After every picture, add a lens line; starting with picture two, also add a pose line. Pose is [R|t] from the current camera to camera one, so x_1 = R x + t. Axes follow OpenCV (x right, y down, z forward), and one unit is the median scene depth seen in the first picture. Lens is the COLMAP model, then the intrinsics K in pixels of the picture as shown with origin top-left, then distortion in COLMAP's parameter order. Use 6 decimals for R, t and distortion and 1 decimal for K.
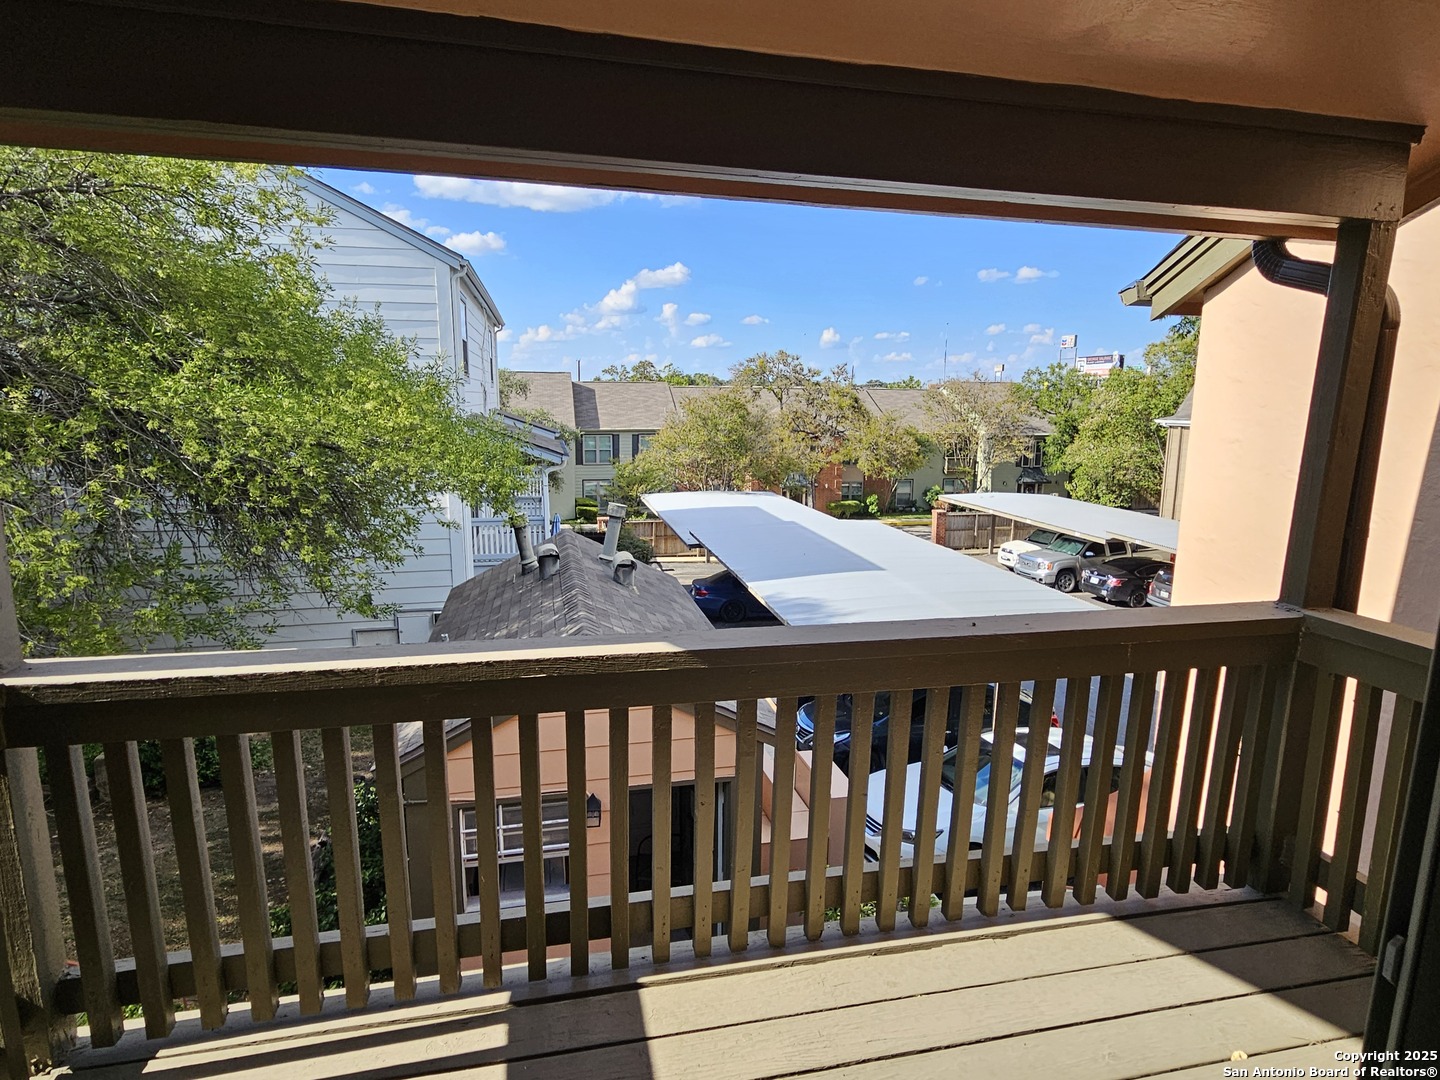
lens RADIAL K [[797.1, 0, 734.2], [0, 797.1, 547.2], [0, 0, 1]] dist [-0.001569, -0.001880]
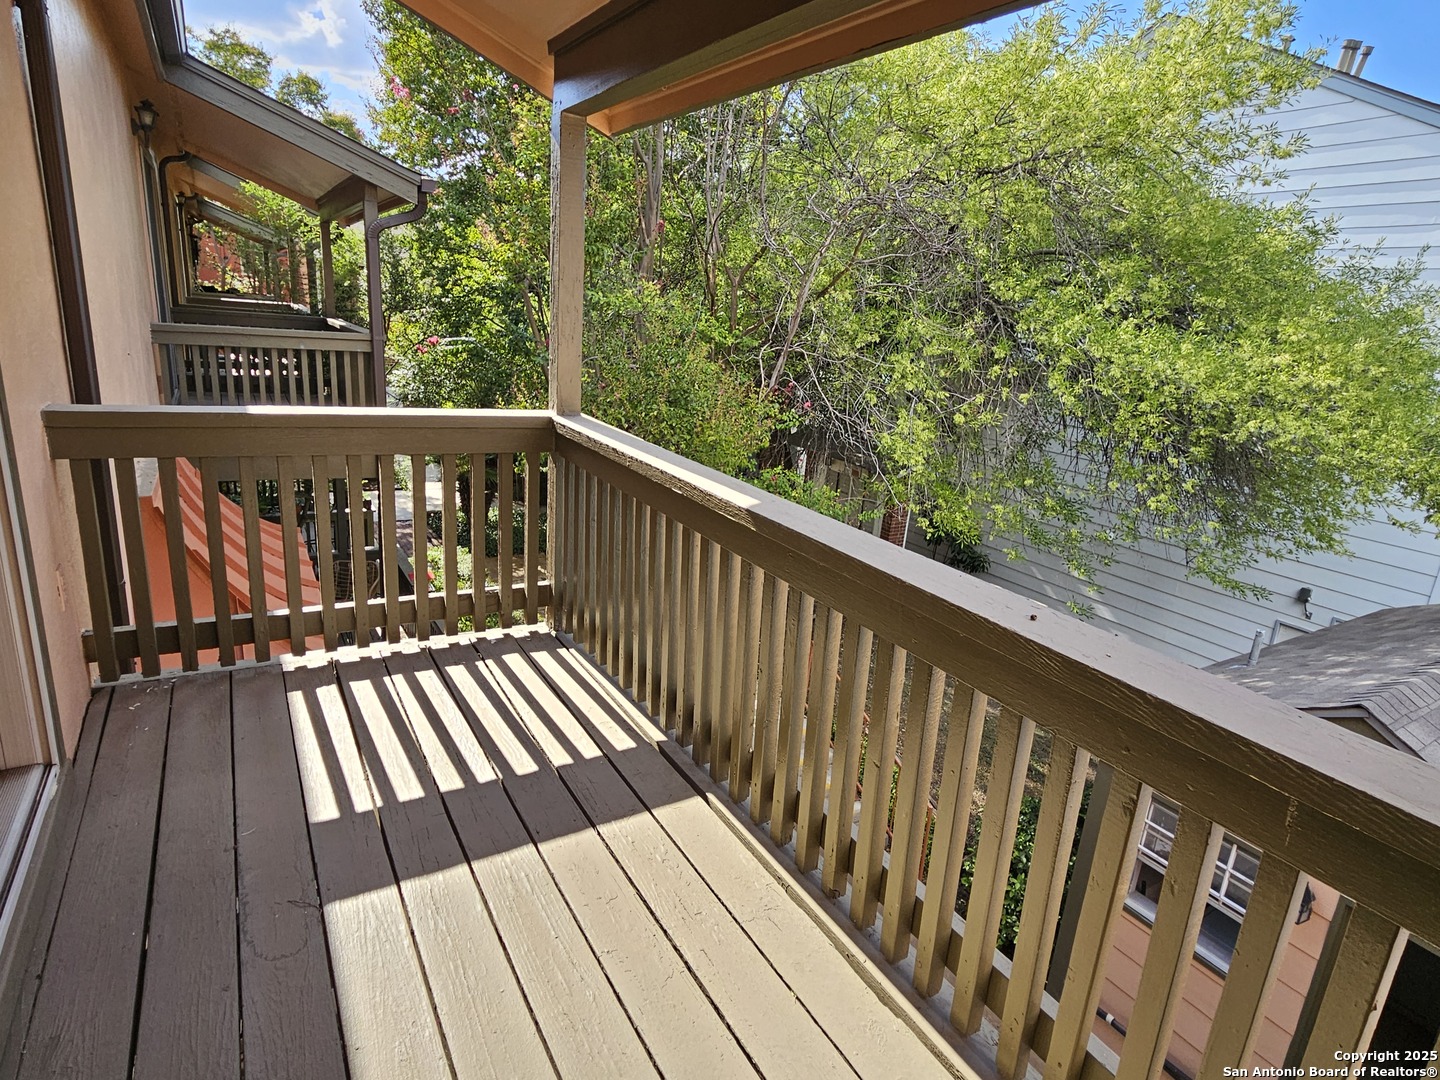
lens RADIAL K [[797.1, 0, 734.2], [0, 797.1, 547.2], [0, 0, 1]] dist [-0.001569, -0.001880]
pose [[0.303193, 0.260313, -0.916685, 0.801724], [-0.237514, 0.952249, 0.191855, -0.015843], [0.922855, 0.159557, 0.350543, 0.554966]]
